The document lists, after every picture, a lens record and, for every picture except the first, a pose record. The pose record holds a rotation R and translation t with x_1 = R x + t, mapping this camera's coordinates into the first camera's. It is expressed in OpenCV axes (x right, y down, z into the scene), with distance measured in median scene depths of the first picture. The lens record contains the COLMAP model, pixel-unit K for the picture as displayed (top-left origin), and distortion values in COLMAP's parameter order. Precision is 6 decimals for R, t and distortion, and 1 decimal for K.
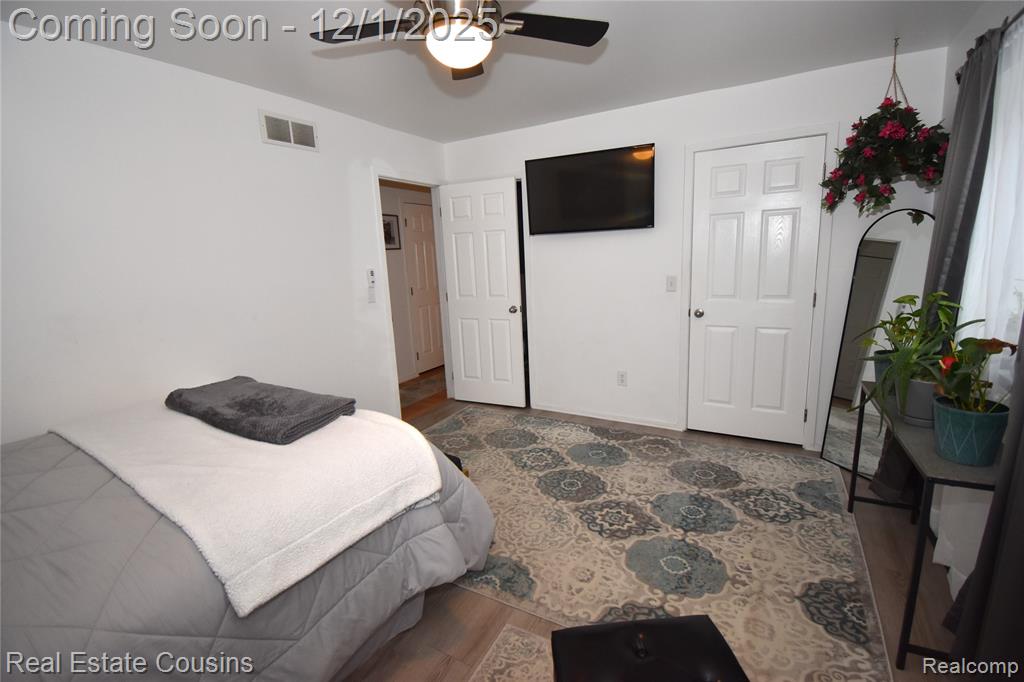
lens RADIAL K [[447.0, 0, 510.3], [0, 447.0, 341.3], [0, 0, 1]] dist [-0.004773, -0.012324]
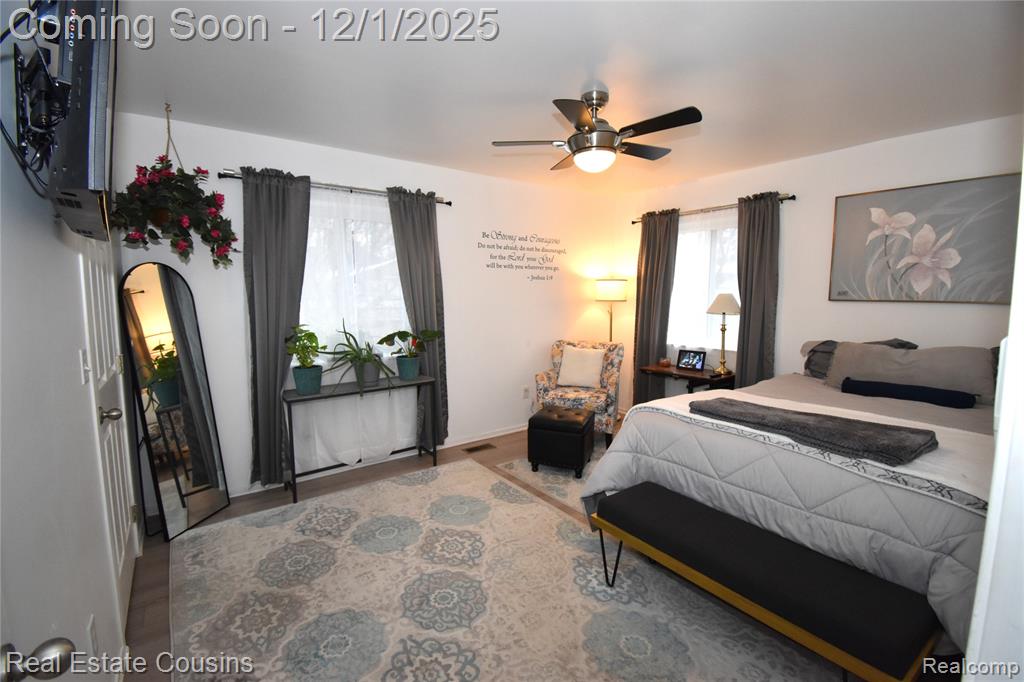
lens RADIAL K [[447.0, 0, 509.9], [0, 447.0, 338.6], [0, 0, 1]] dist [-0.004773, -0.012324]
pose [[-0.911191, -0.003789, 0.411967, -0.272961], [0.112581, 0.959608, 0.257835, -0.279844], [-0.396303, 0.281316, -0.873959, 1.492021]]
